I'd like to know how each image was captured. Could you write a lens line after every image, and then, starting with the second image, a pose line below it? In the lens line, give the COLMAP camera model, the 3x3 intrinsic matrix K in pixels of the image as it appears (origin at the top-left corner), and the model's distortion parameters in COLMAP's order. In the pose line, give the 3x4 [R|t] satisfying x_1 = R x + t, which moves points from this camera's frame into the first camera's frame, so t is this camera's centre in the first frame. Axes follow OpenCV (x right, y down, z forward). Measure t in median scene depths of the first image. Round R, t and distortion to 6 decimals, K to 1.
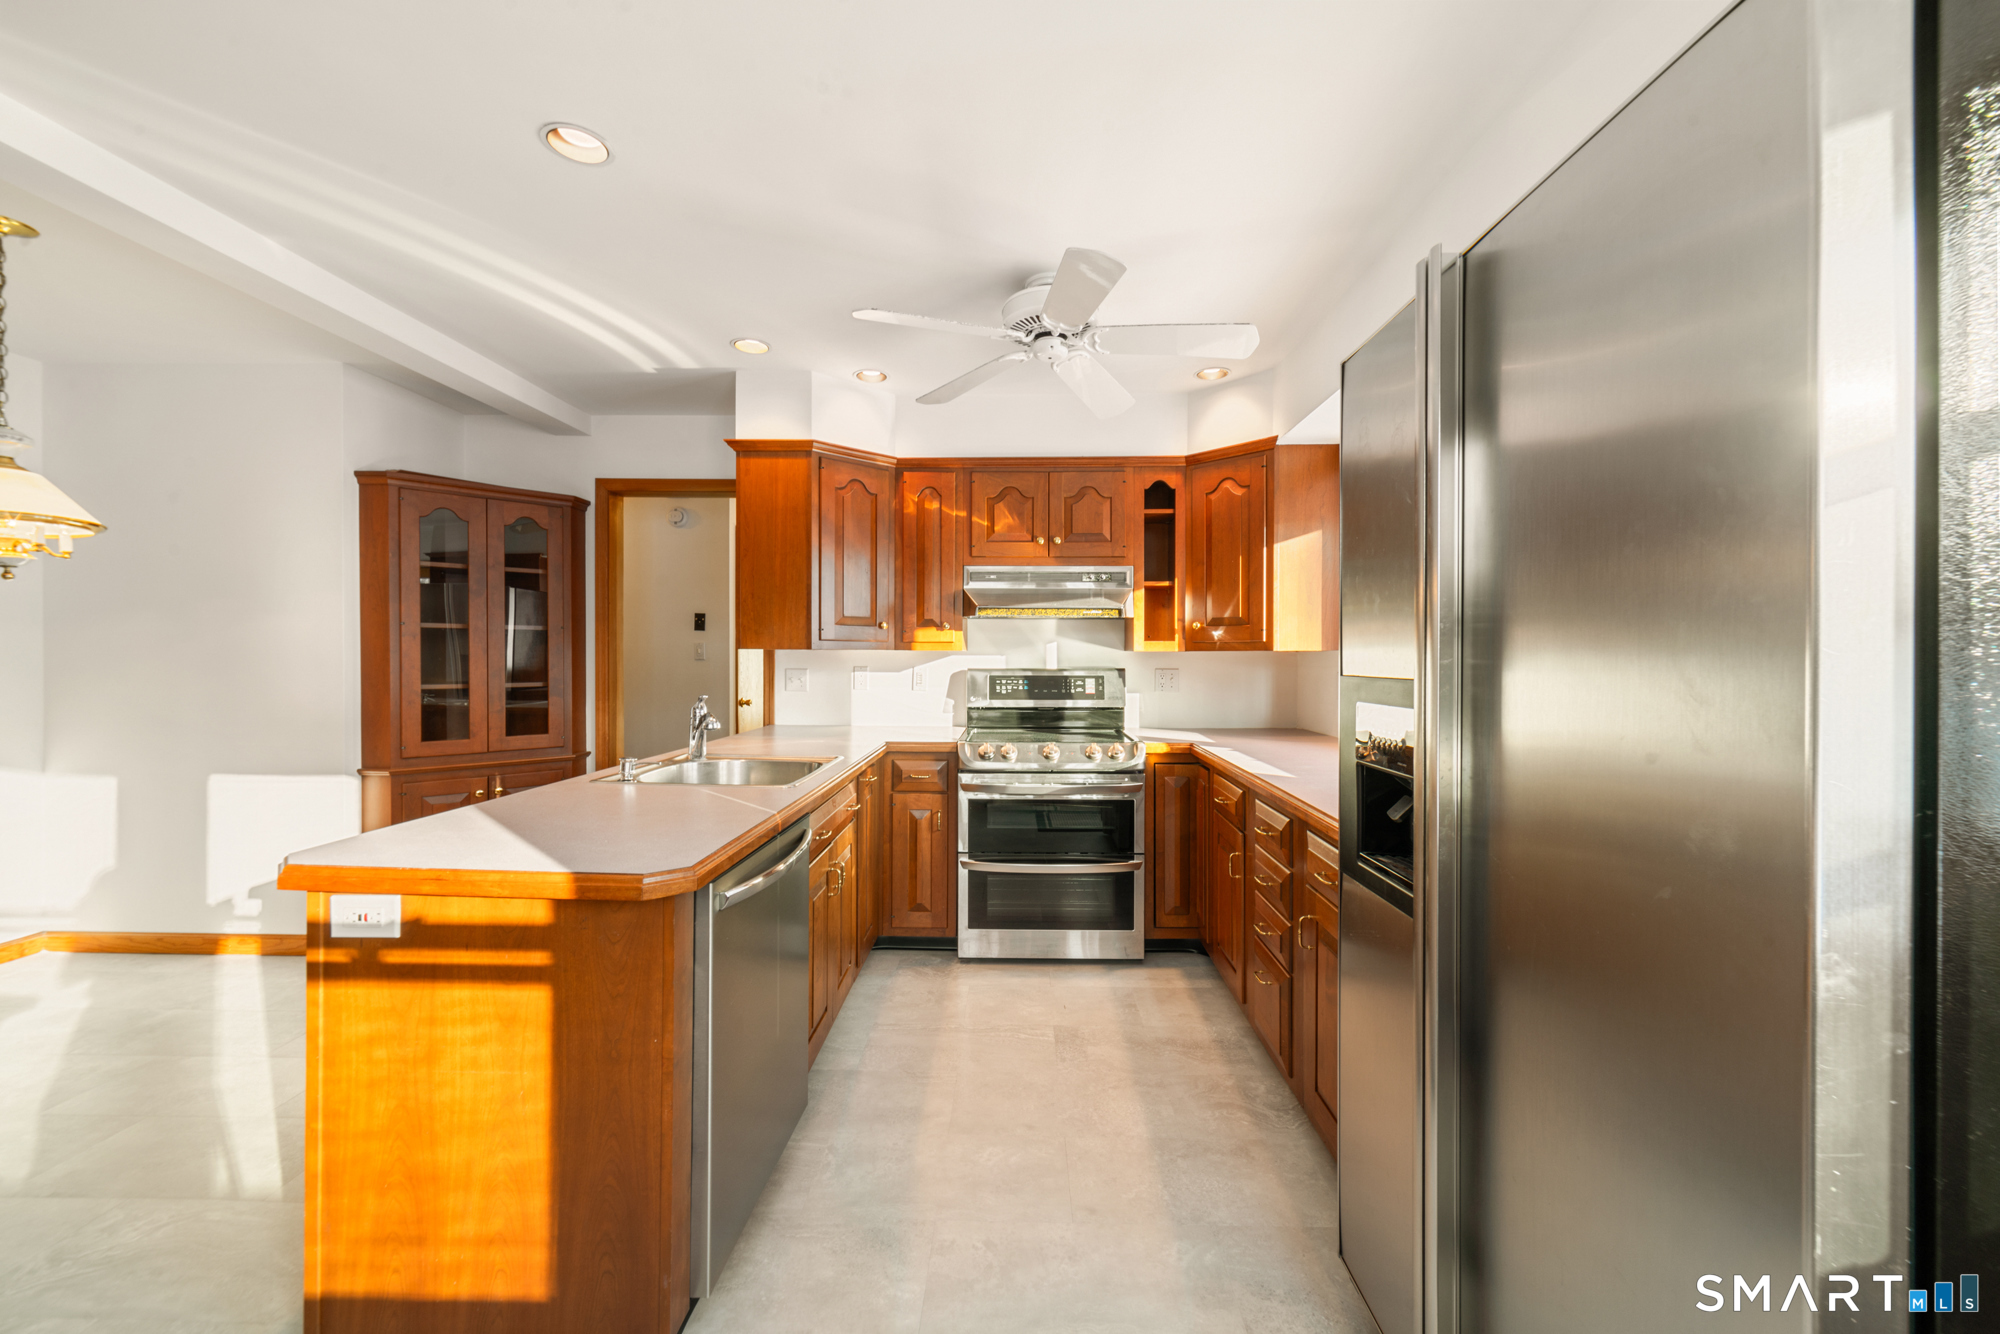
lens RADIAL K [[772.4, 0, 1005.4], [0, 772.4, 666.2], [0, 0, 1]] dist [-0.001340, 0.000222]
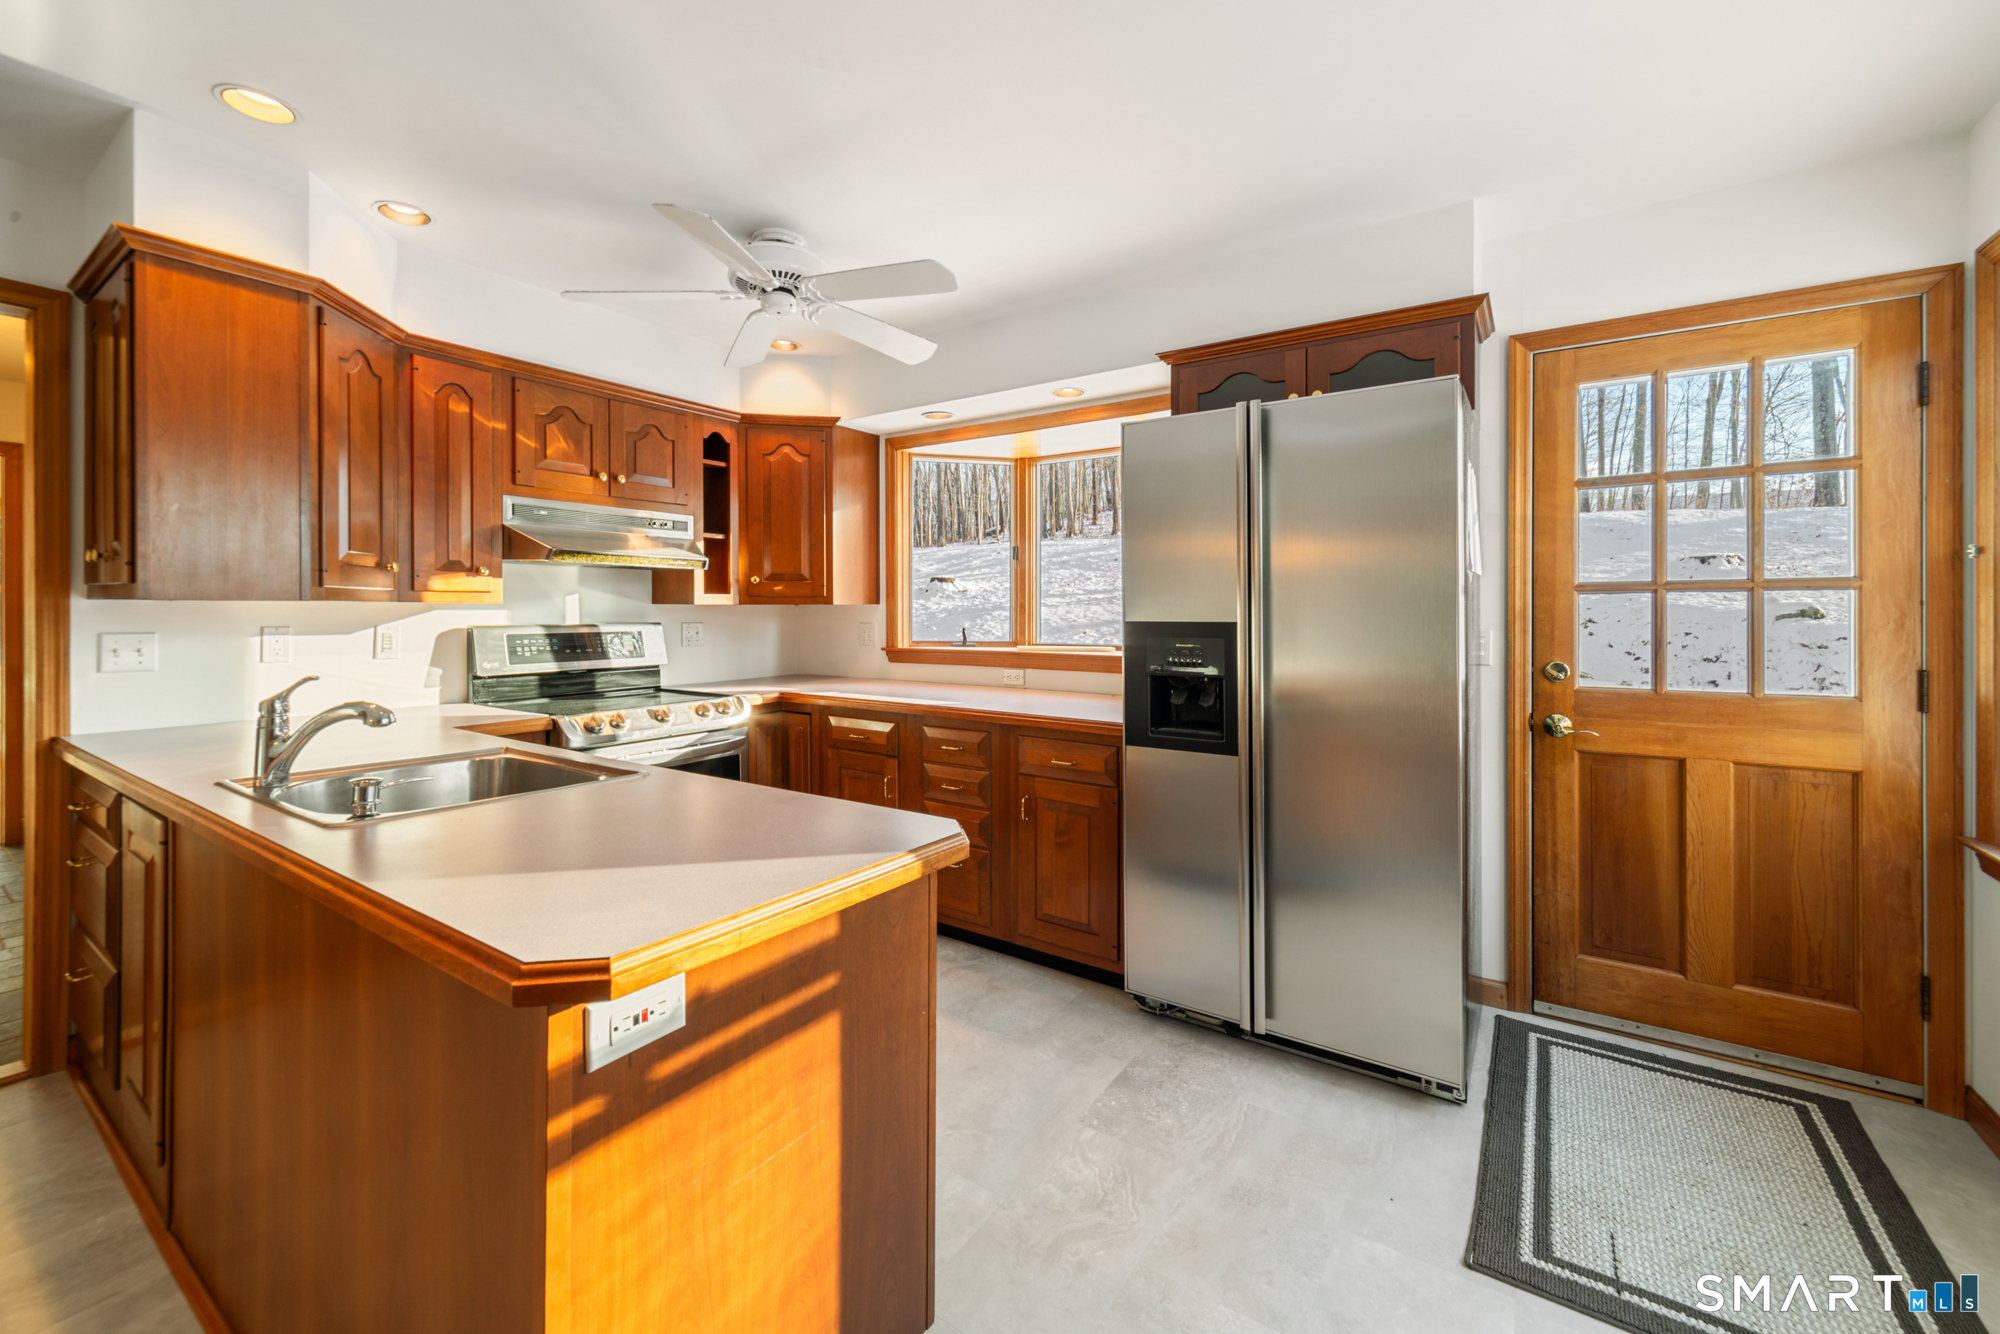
lens RADIAL K [[793.3, 0, 1007.1], [0, 793.3, 610.7], [0, 0, 1]] dist [-0.001021, -0.000039]
pose [[0.537659, -0.003915, 0.843154, -0.493433], [0.011746, 0.999927, -0.002847, -0.004628], [-0.843081, 0.011434, 0.537665, 0.152208]]
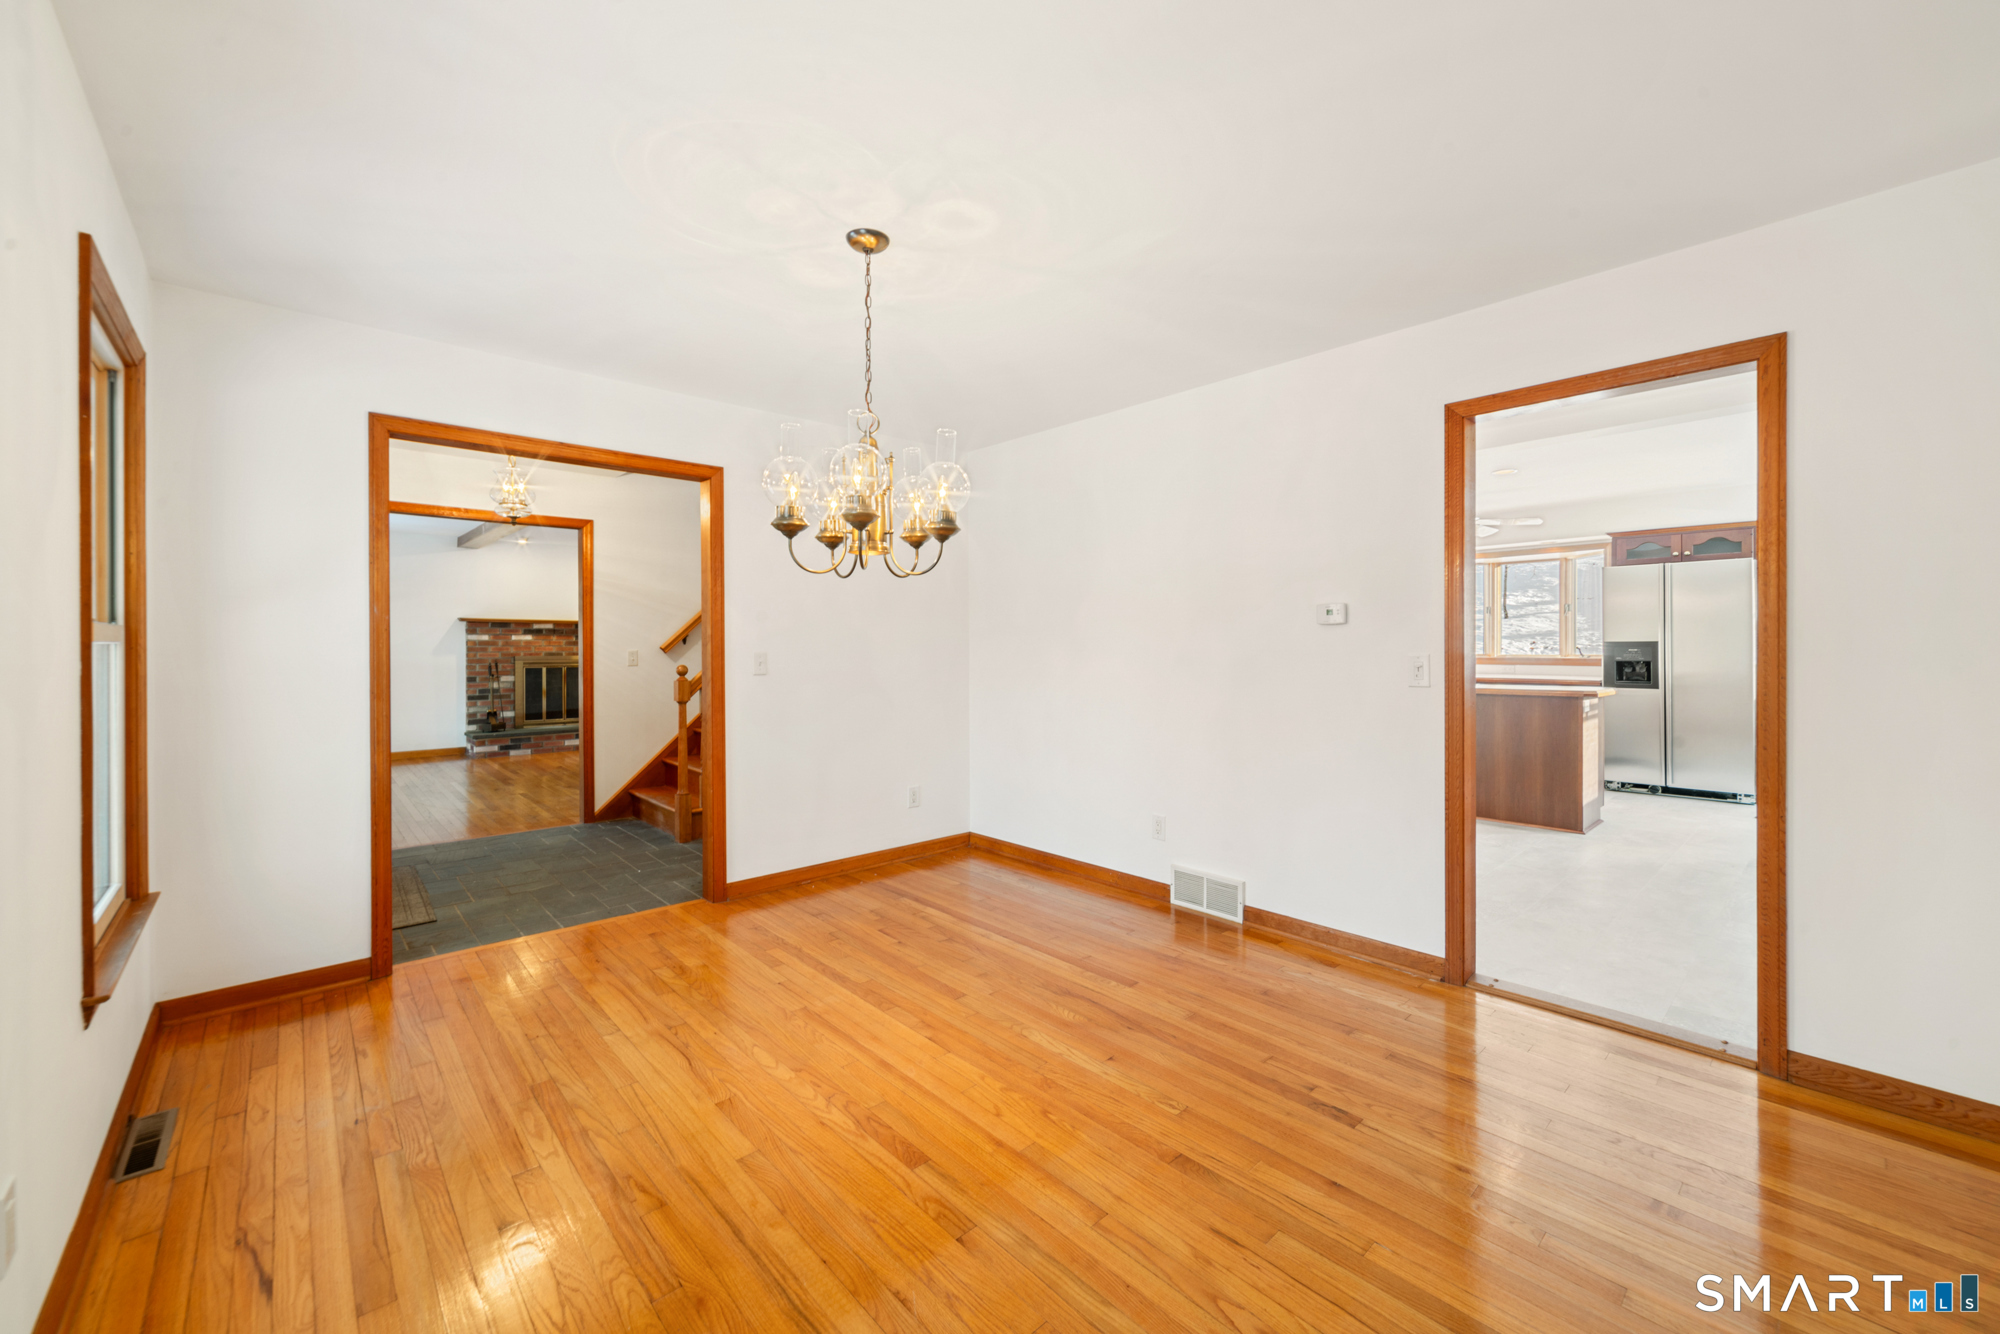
lens RADIAL K [[791.0, 0, 994.7], [0, 791.0, 645.0], [0, 0, 1]] dist [-0.000263, 0.000505]
pose [[0.729946, -0.011118, 0.683415, -2.293272], [0.016350, 0.999866, -0.001197, -0.009573], [-0.683310, 0.012048, 0.730029, 0.052736]]
